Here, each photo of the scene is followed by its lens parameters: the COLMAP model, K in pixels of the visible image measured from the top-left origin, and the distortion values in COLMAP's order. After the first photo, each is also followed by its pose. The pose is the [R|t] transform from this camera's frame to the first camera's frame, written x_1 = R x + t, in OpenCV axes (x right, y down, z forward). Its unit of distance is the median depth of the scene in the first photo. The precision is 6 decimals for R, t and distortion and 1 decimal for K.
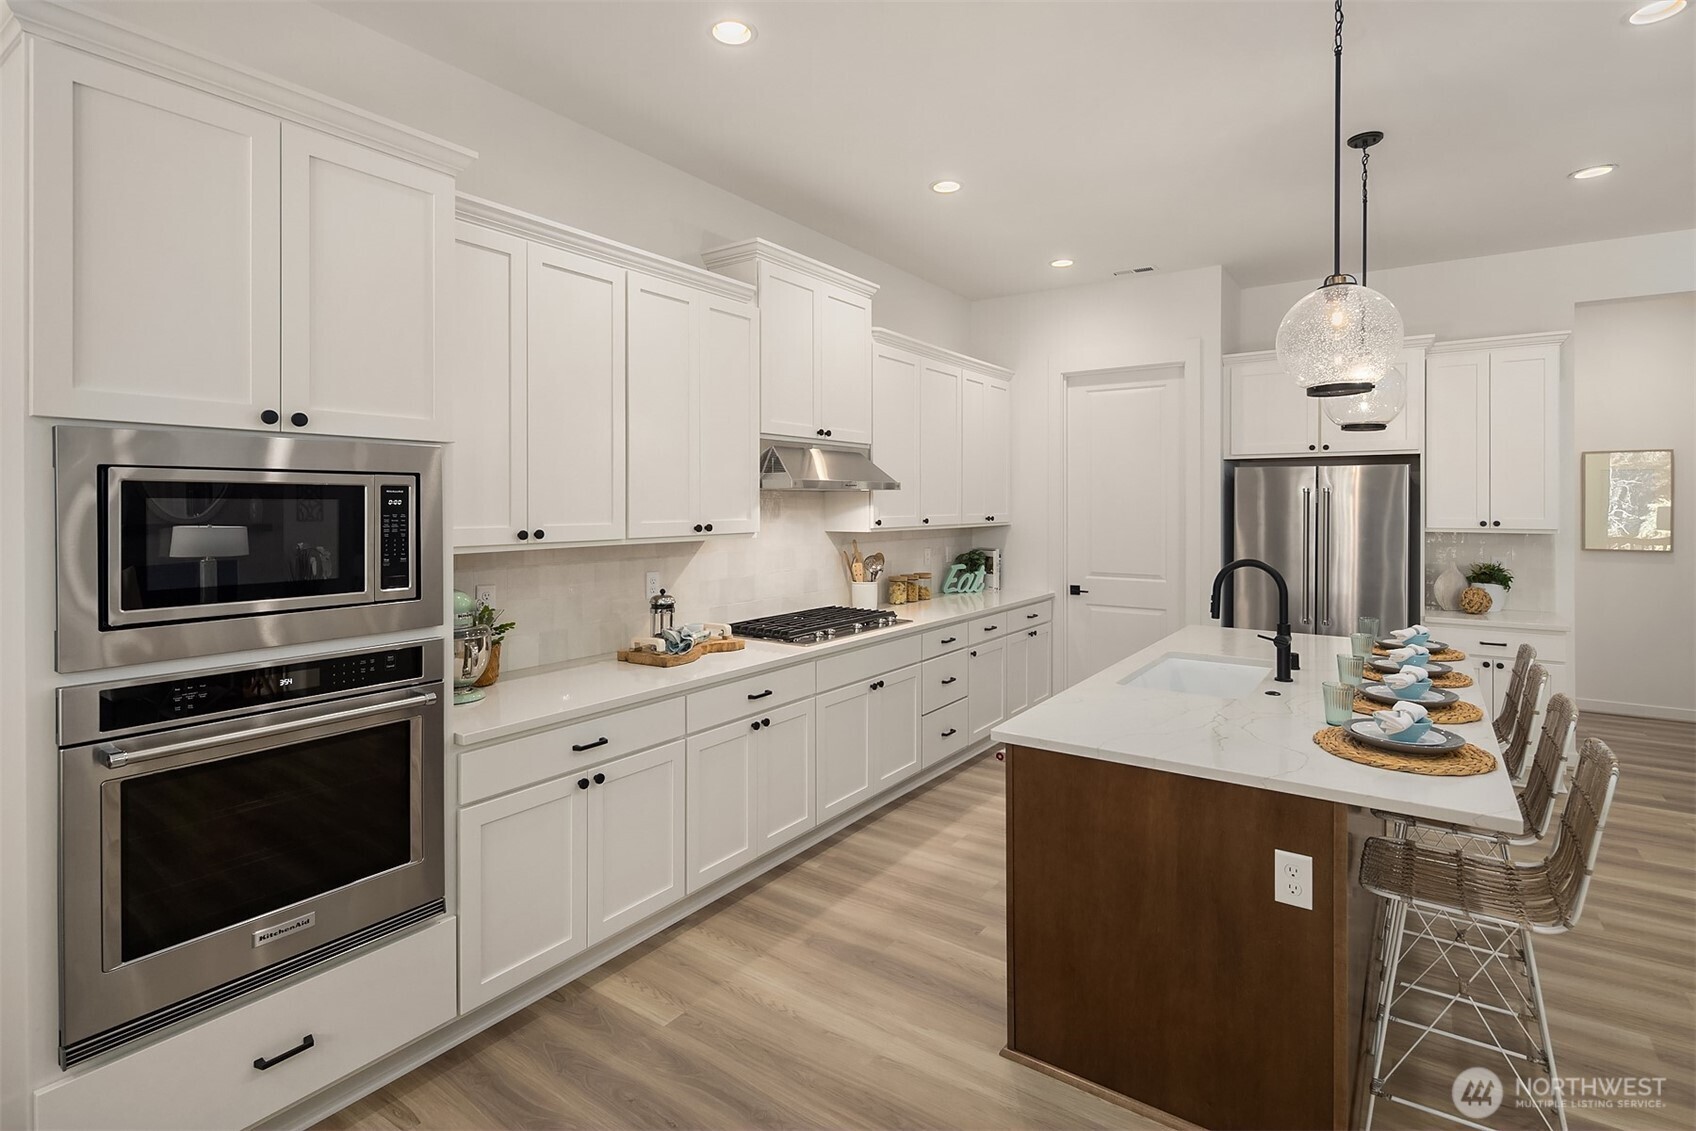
lens RADIAL K [[812.5, 0, 850.0], [0, 812.5, 501.2], [0, 0, 1]] dist [-0.001078, -0.000962]
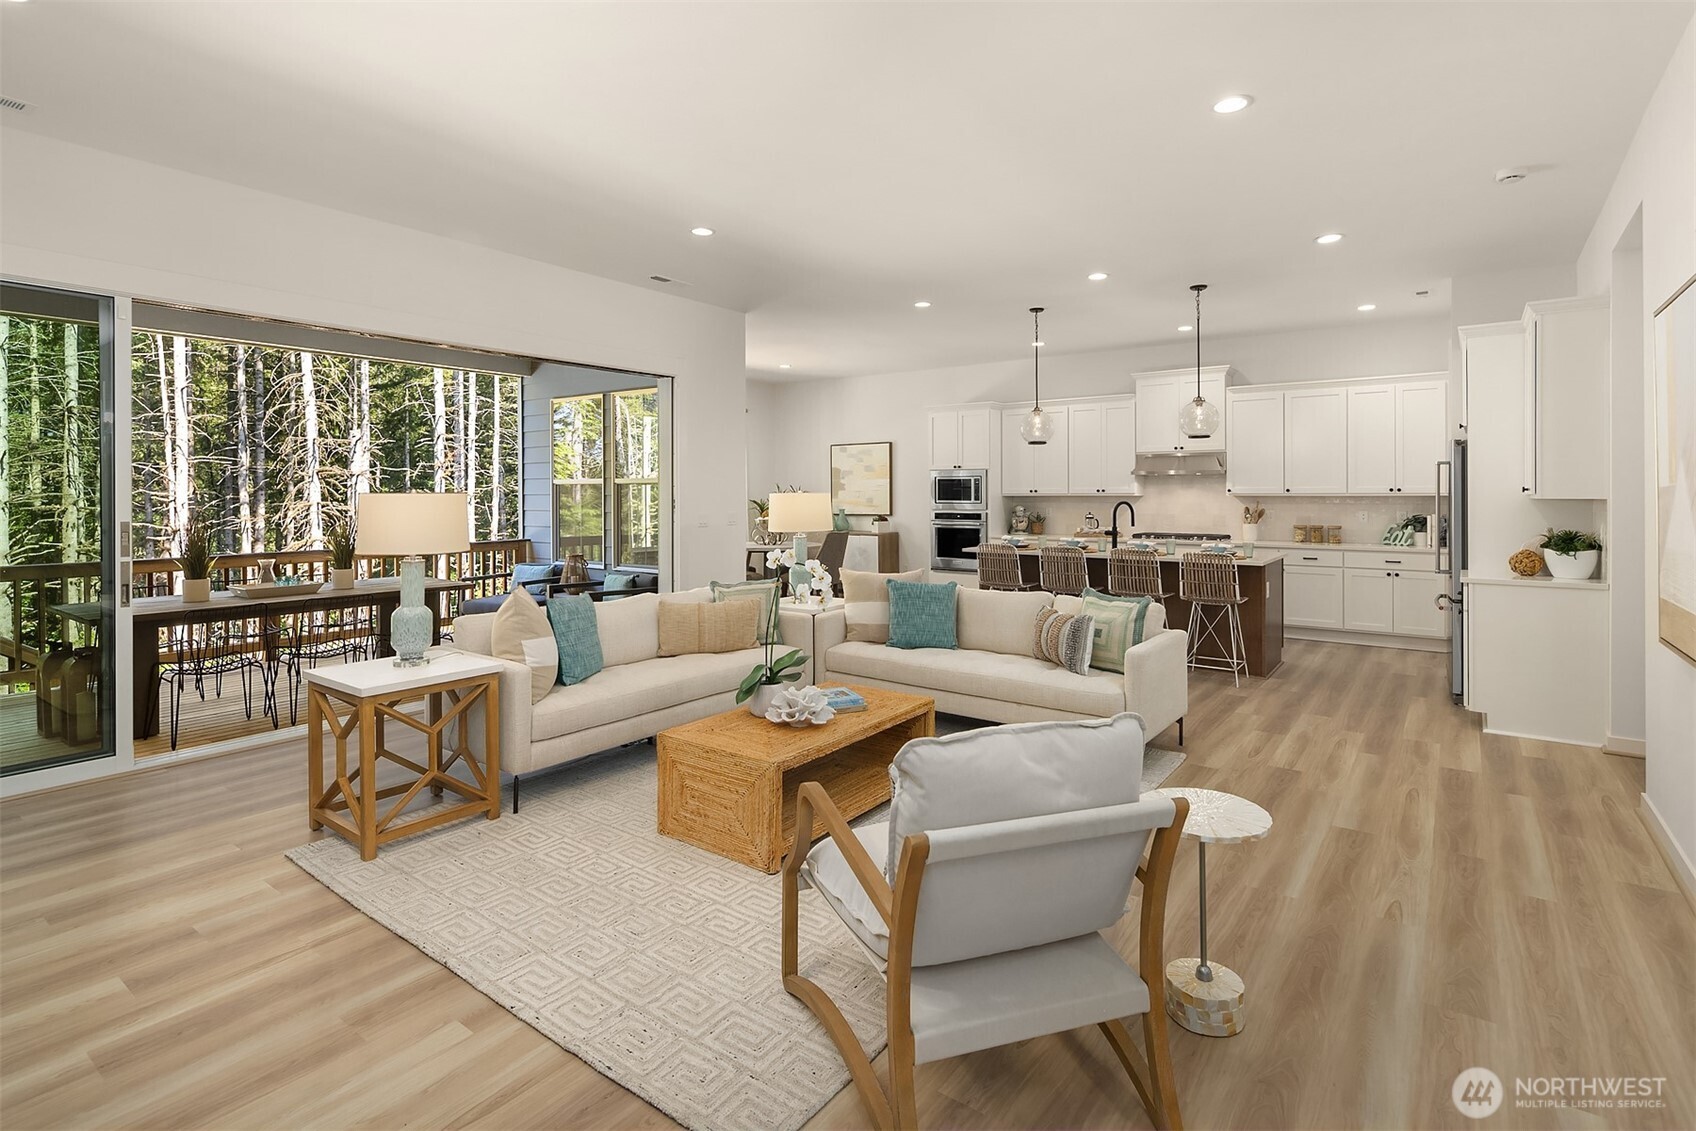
lens RADIAL K [[830.9, 0, 843.3], [0, 830.9, 499.7], [0, 0, 1]] dist [0.000962, -0.001210]
pose [[-0.019351, 0.005944, -0.999795, 3.158305], [0.002652, 0.999979, 0.005894, 0.053252], [0.999809, -0.002537, -0.019366, 0.237414]]
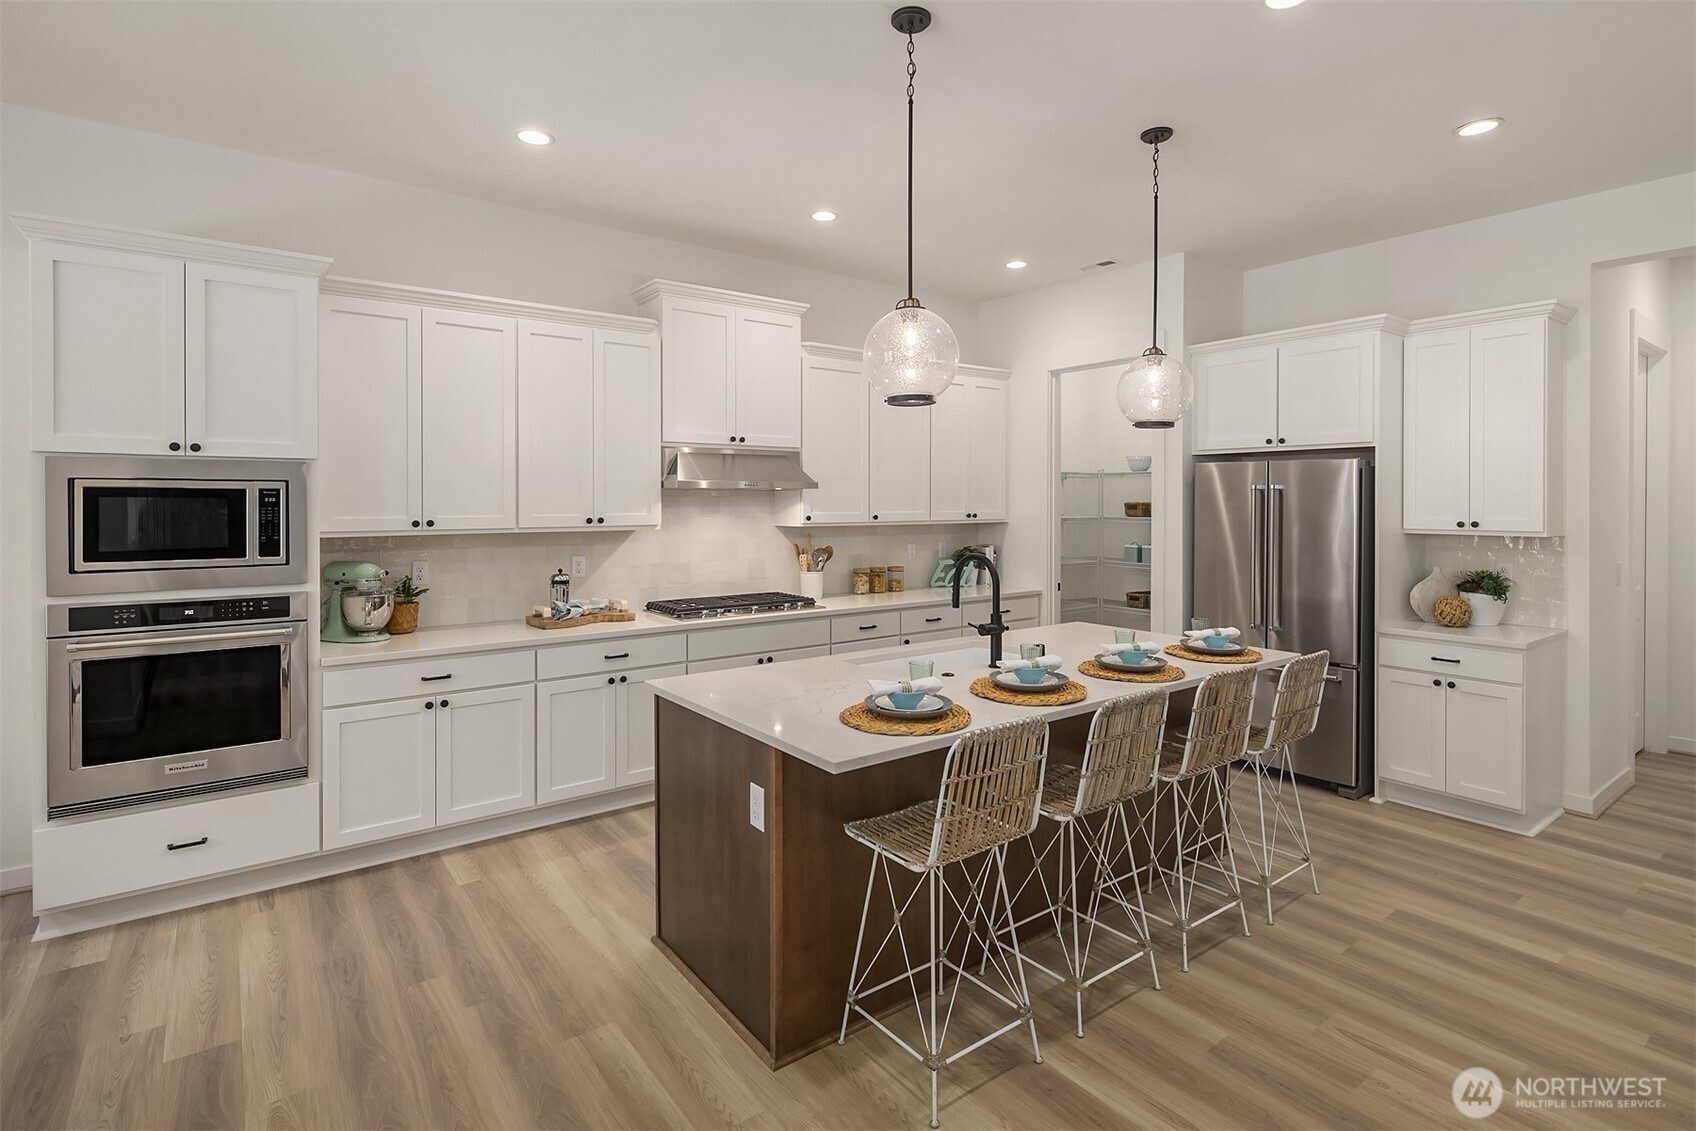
lens RADIAL K [[830.9, 0, 843.3], [0, 830.9, 499.7], [0, 0, 1]] dist [0.000962, -0.001210]
pose [[0.950699, 0.000485, -0.310114, 0.691096], [-0.000010, 0.999999, 0.001534, -0.000840], [0.310114, -0.001456, 0.950698, -0.102646]]
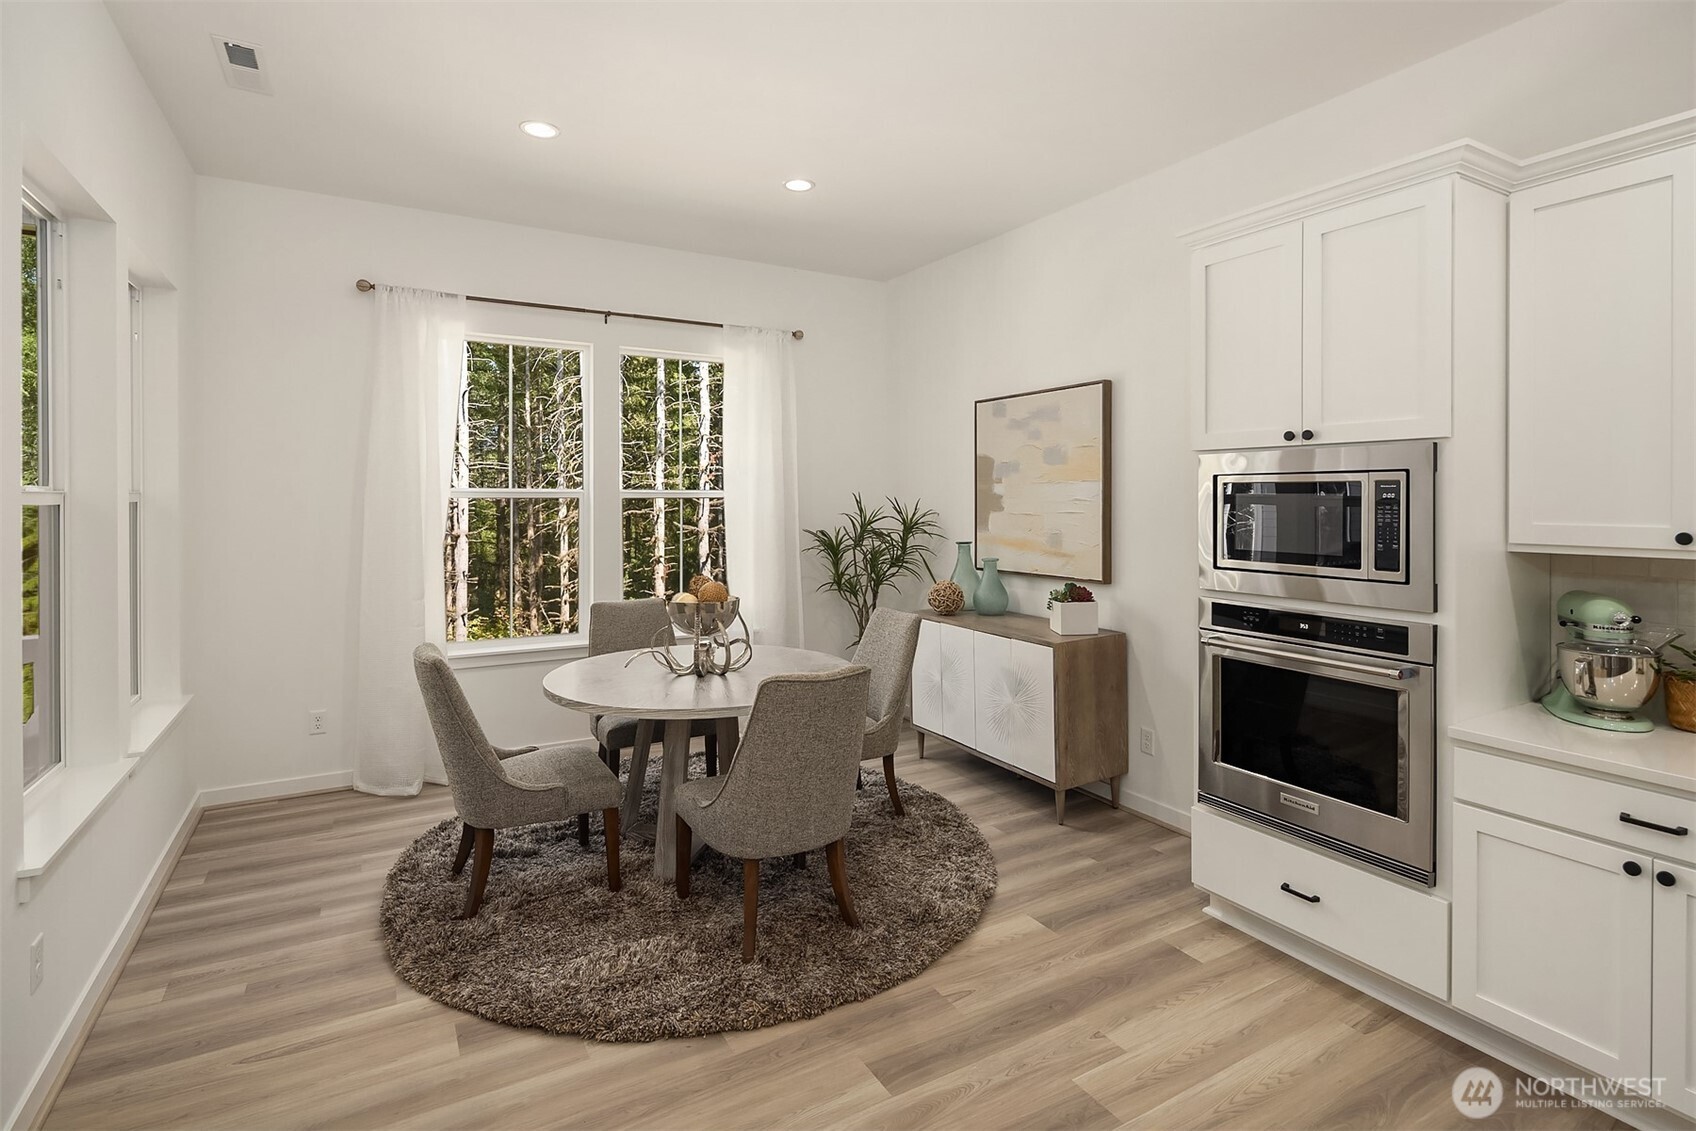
lens RADIAL K [[825.5, 0, 858.3], [0, 825.5, 503.7], [0, 0, 1]] dist [-0.001623, -0.001263]
pose [[-0.410661, 0.006960, -0.911761, 0.593361], [0.000969, 0.999974, 0.007197, 0.002637], [0.911788, 0.002071, -0.410657, 0.590911]]
